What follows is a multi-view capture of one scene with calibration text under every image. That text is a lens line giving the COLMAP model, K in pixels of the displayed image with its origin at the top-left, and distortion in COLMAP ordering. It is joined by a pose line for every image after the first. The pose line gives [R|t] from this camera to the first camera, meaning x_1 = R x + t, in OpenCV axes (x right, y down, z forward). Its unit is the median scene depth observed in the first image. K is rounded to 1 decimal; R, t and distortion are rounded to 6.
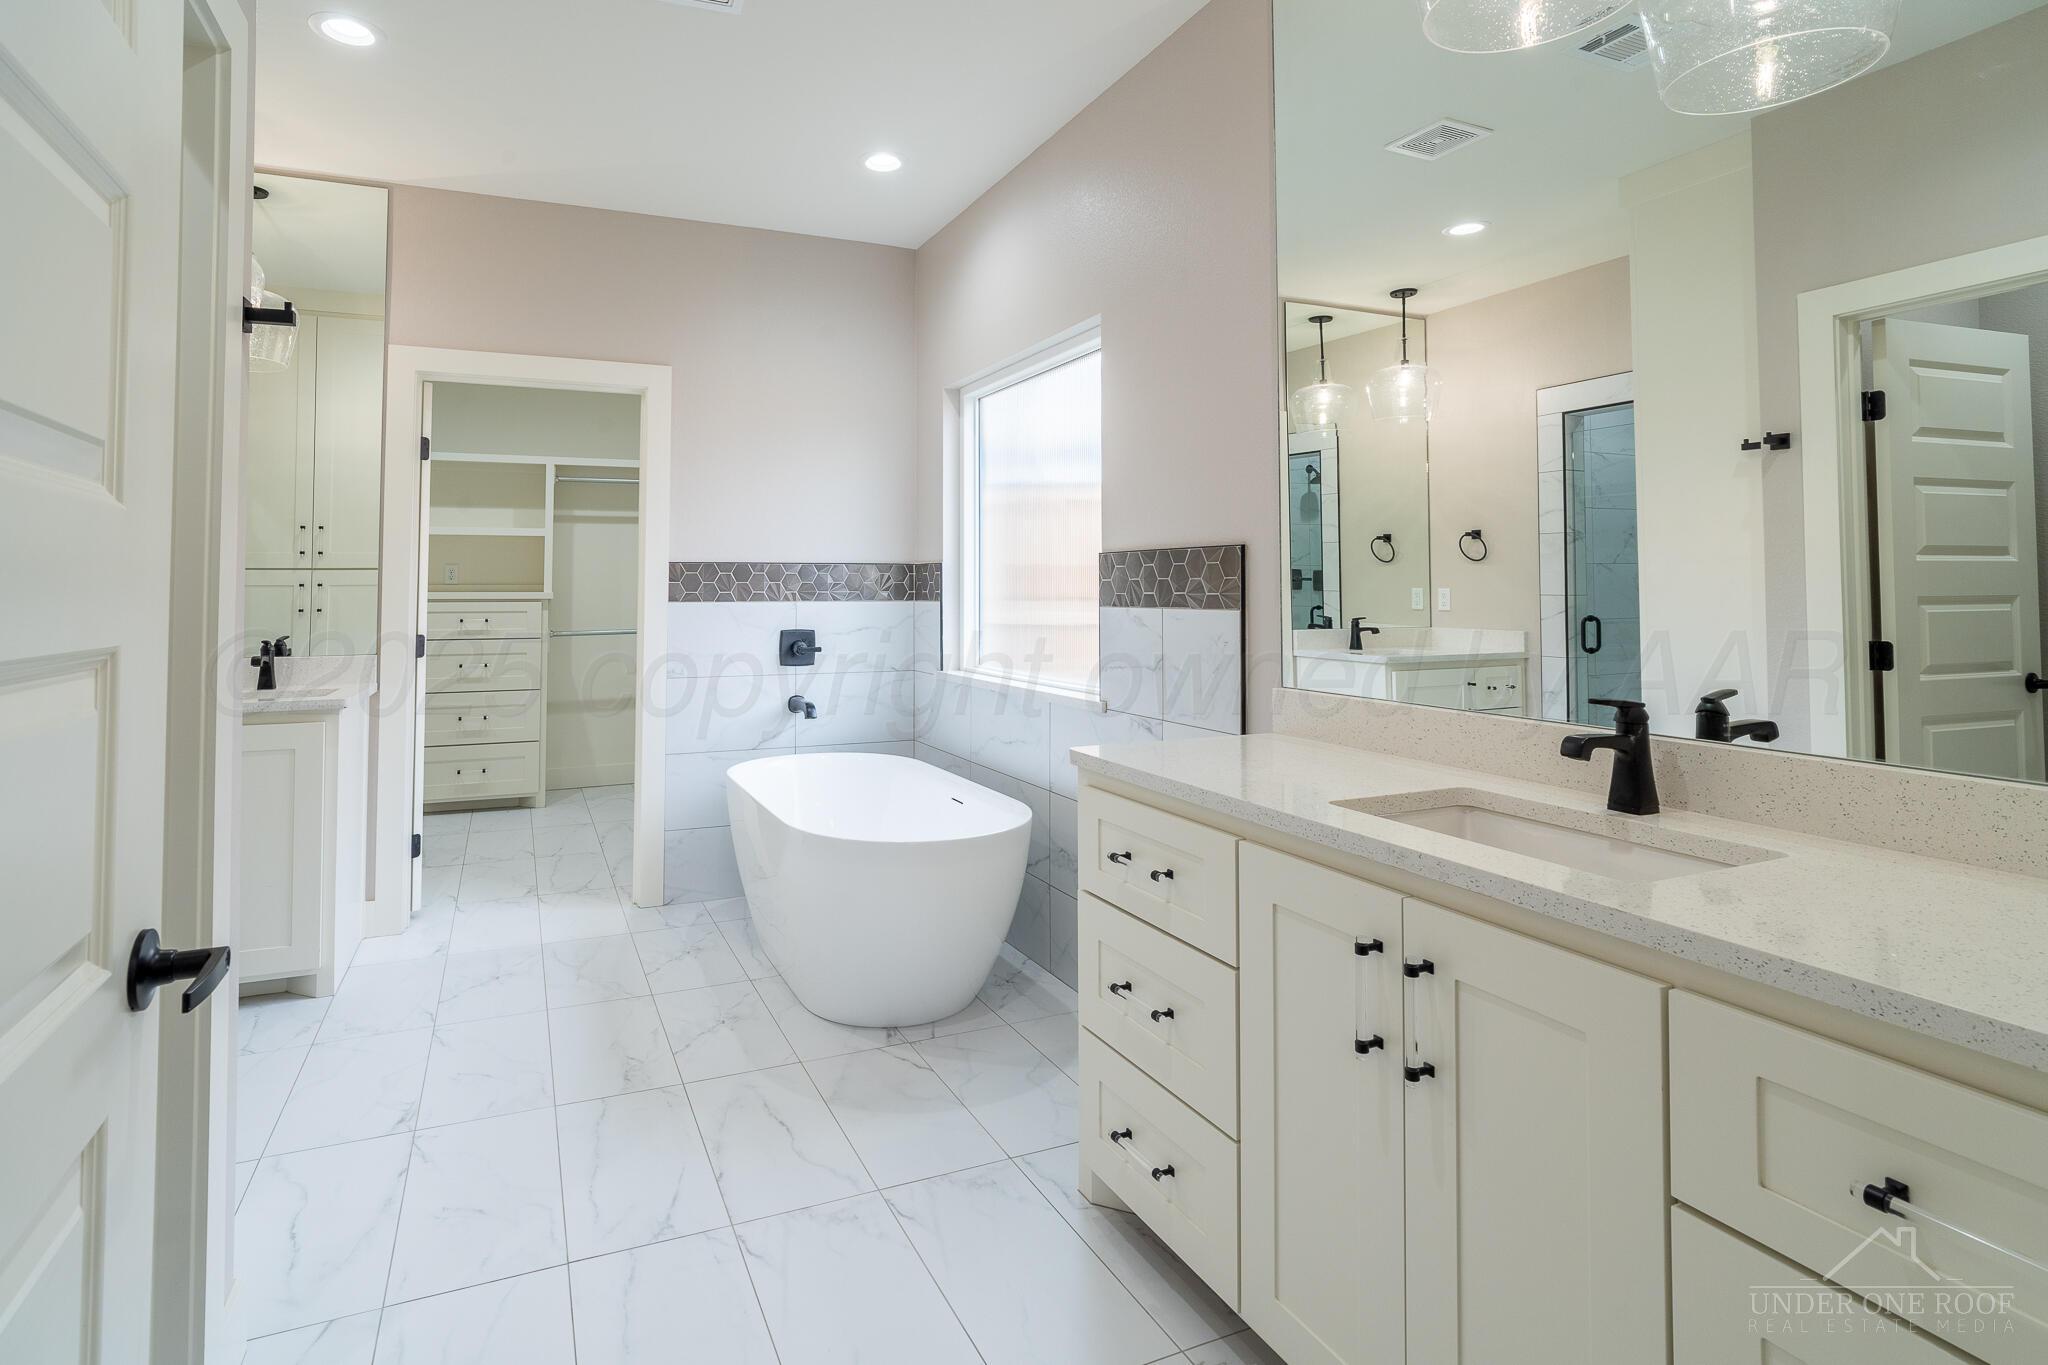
lens RADIAL K [[993.4, 0, 942.5], [0, 993.4, 554.6], [0, 0, 1]] dist [0.000122, -0.000012]
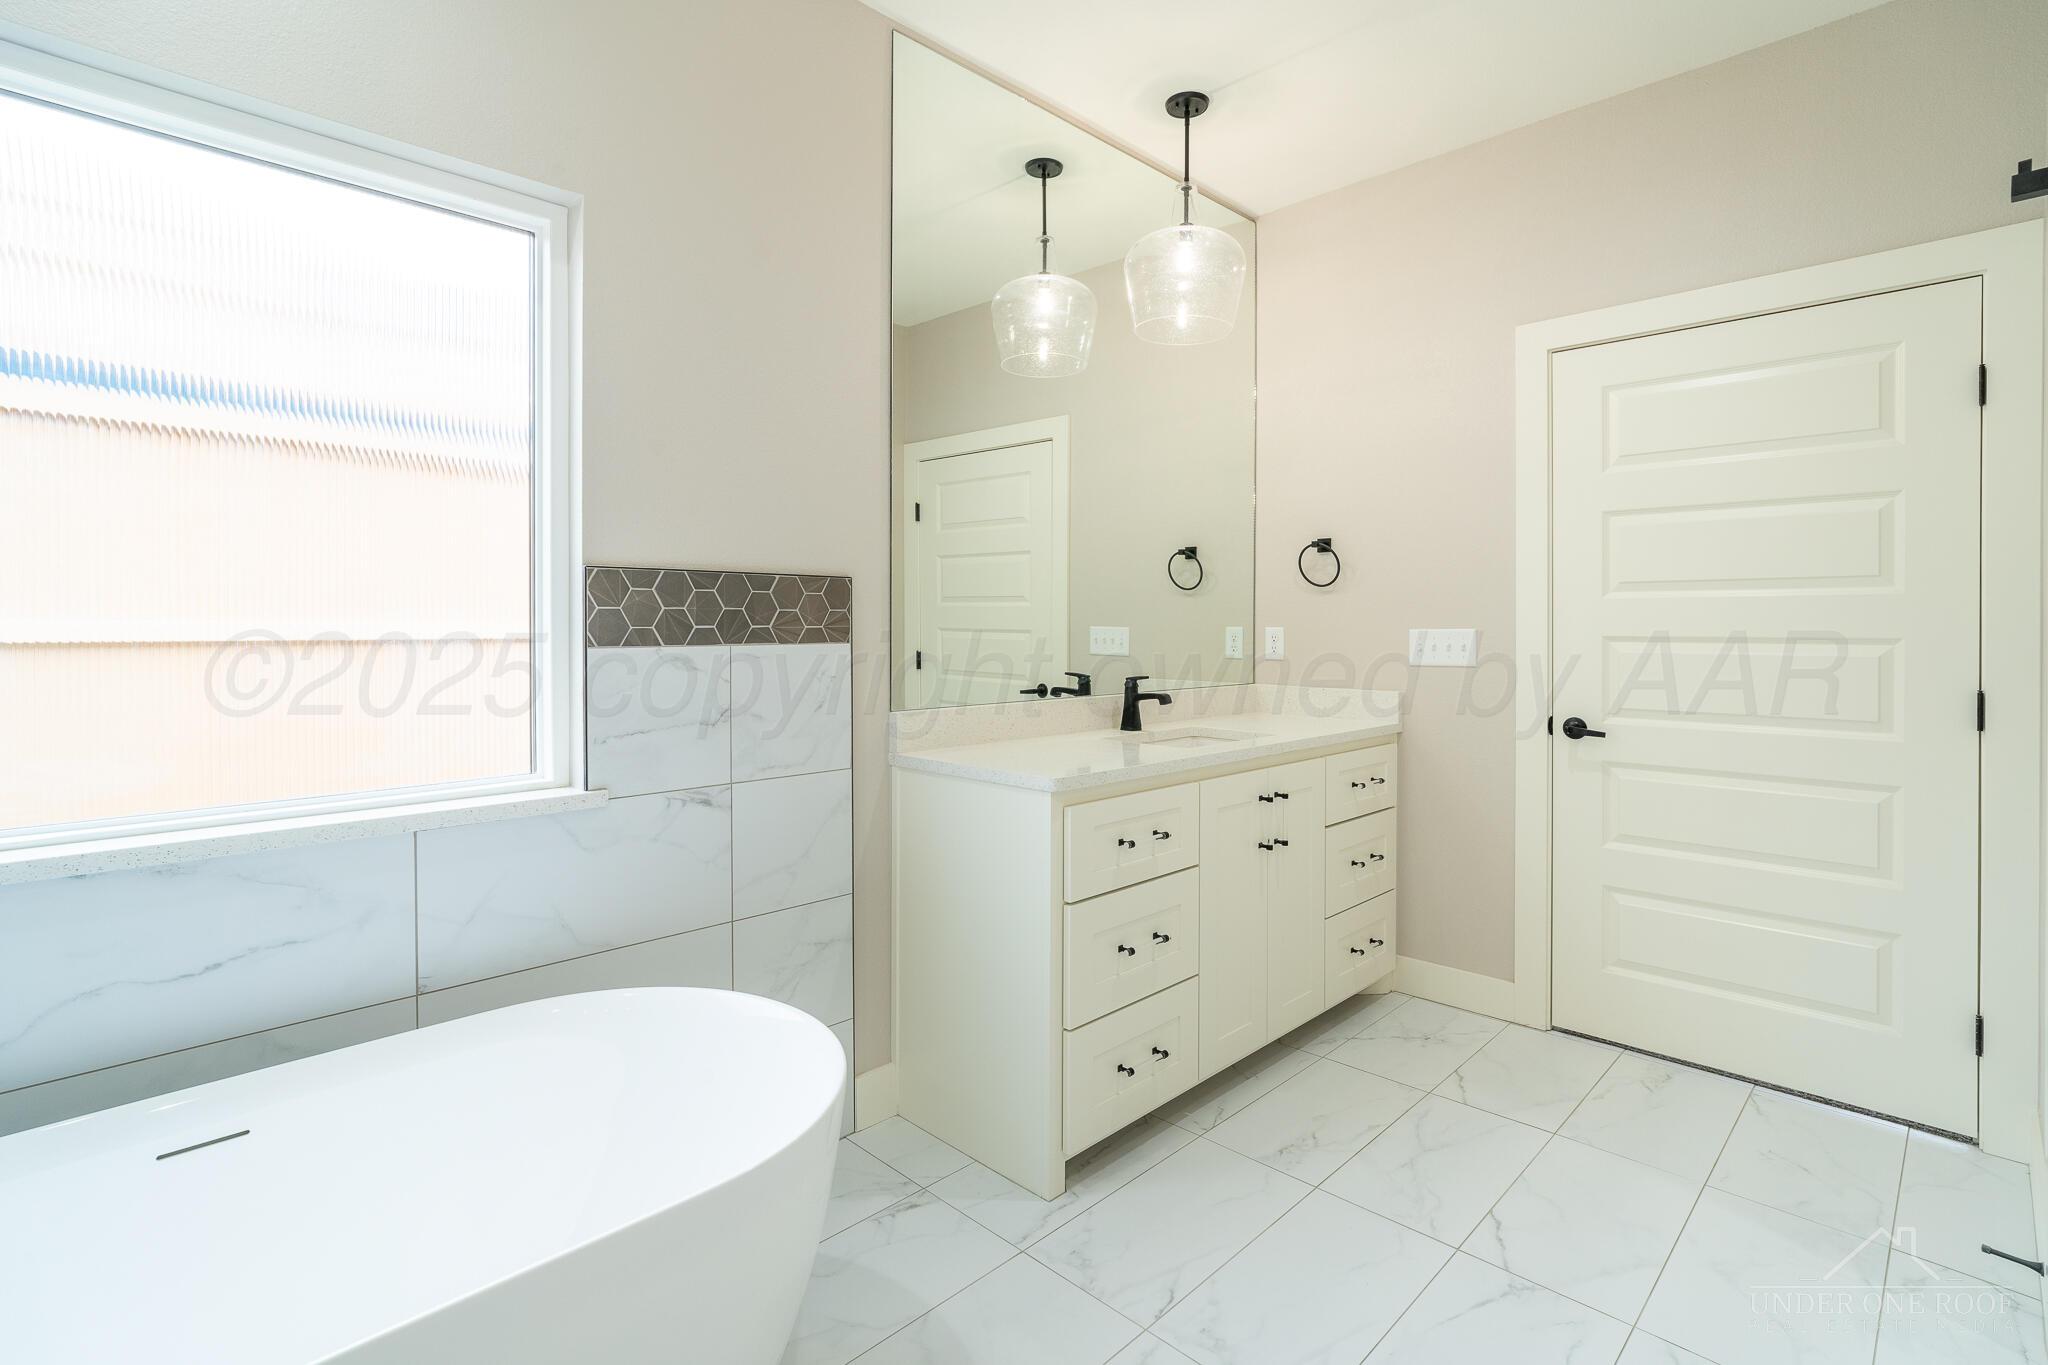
lens RADIAL K [[968.5, 0, 1022.0], [0, 968.5, 624.4], [0, 0, 1]] dist [-0.002785, -0.000285]
pose [[-0.363352, 0.001734, 0.931650, -0.394382], [-0.031580, 0.999401, -0.014177, 0.026855], [-0.931117, -0.034572, -0.363079, 0.703406]]
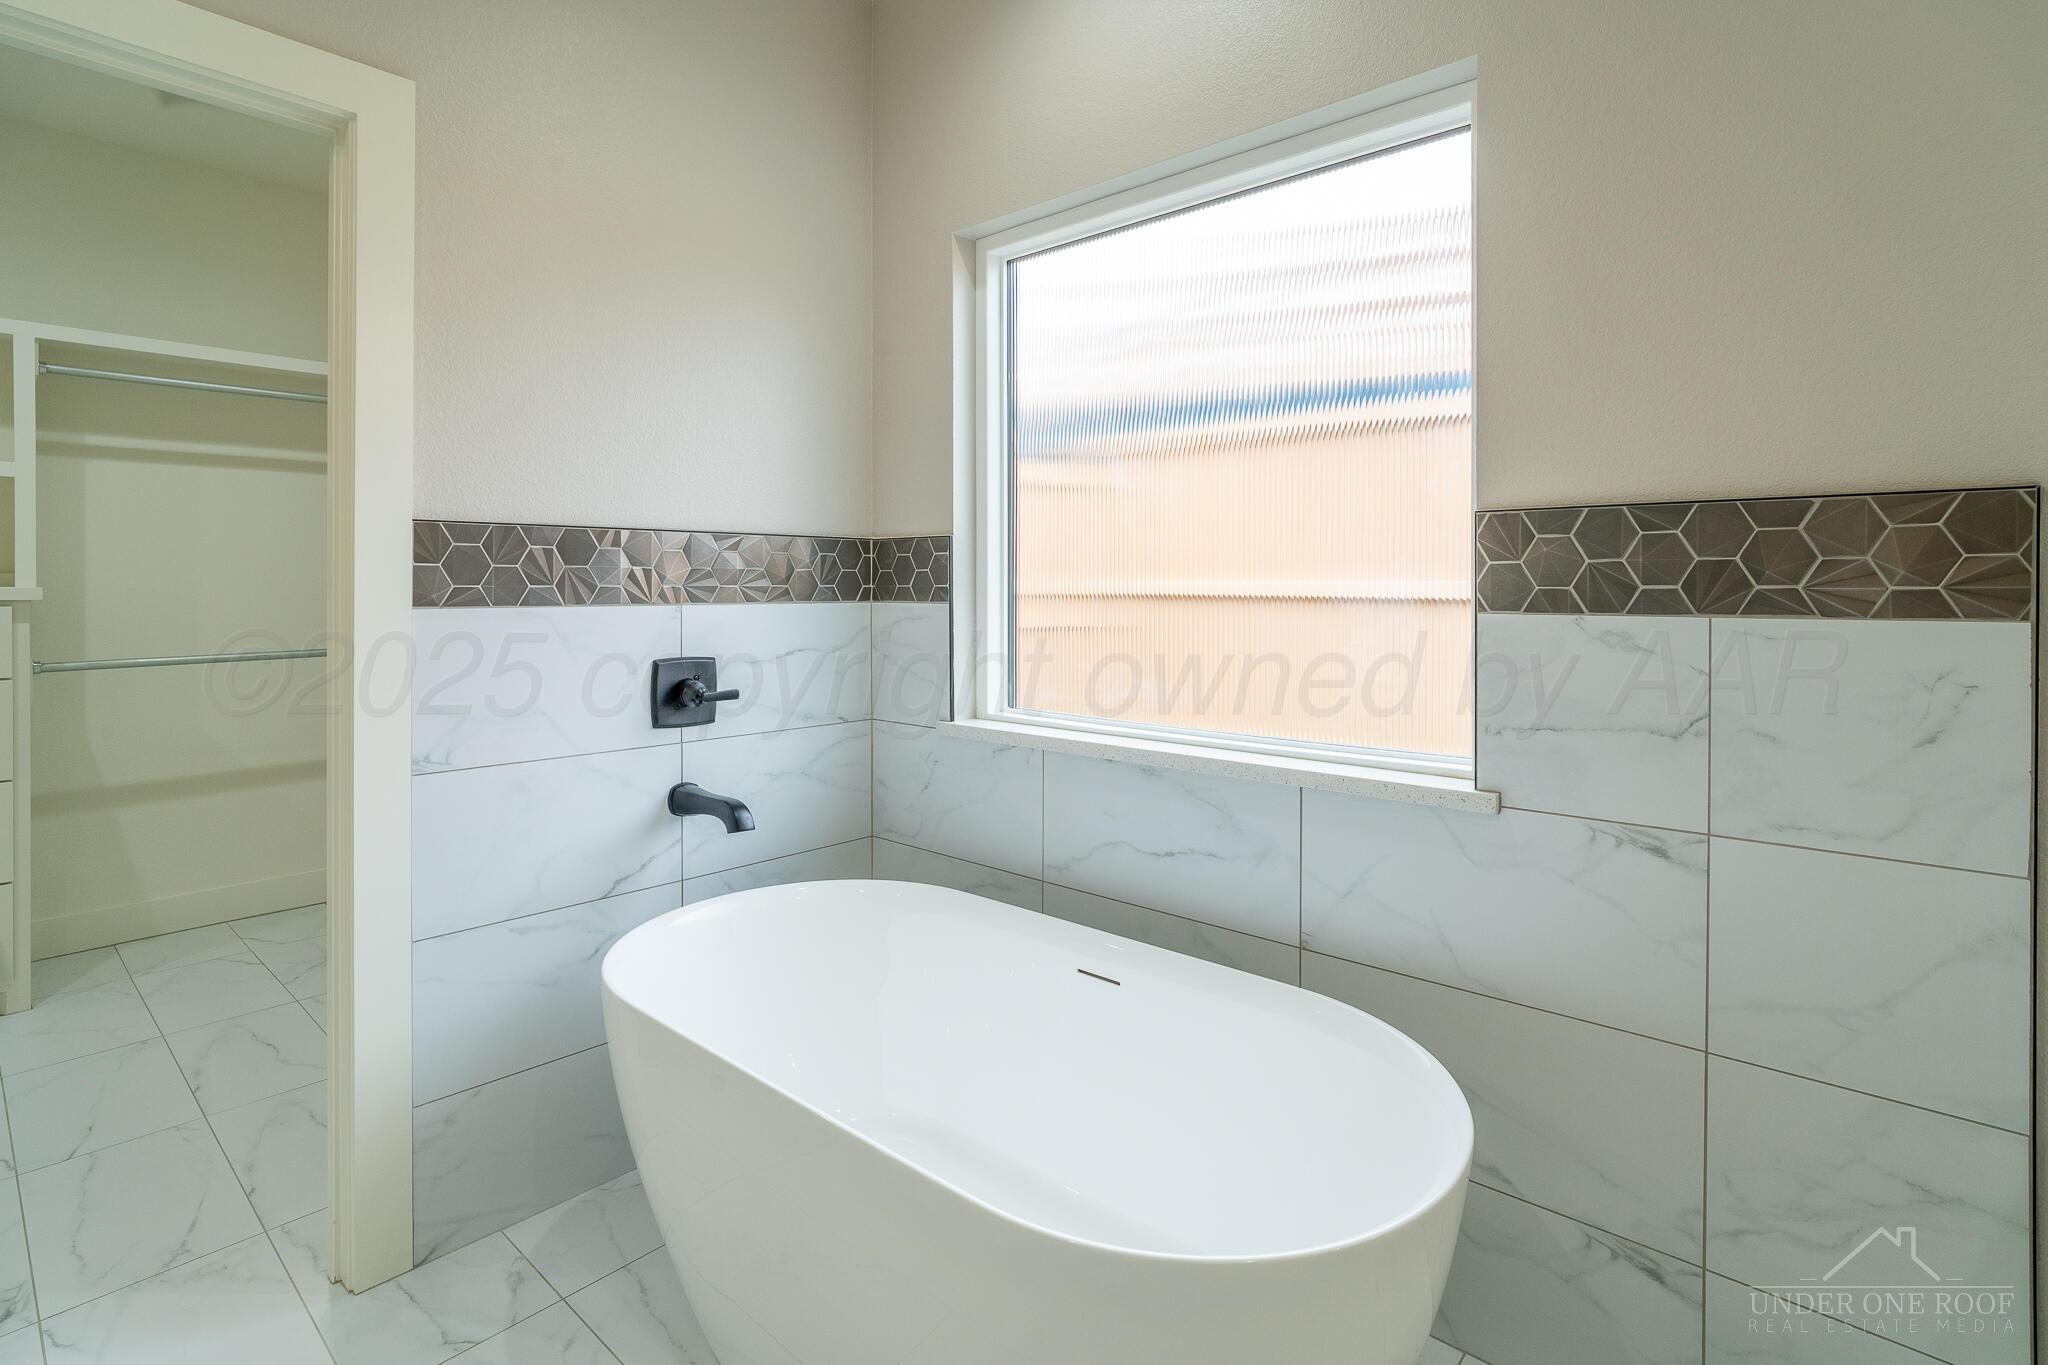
lens RADIAL K [[989.8, 0, 1035.0], [0, 989.8, 593.7], [0, 0, 1]] dist [-0.005353, -0.000289]
pose [[0.904865, -0.002534, 0.425690, -0.203277], [-0.015798, 0.999093, 0.039530, 0.018274], [-0.425404, -0.042495, 0.904005, 0.455360]]
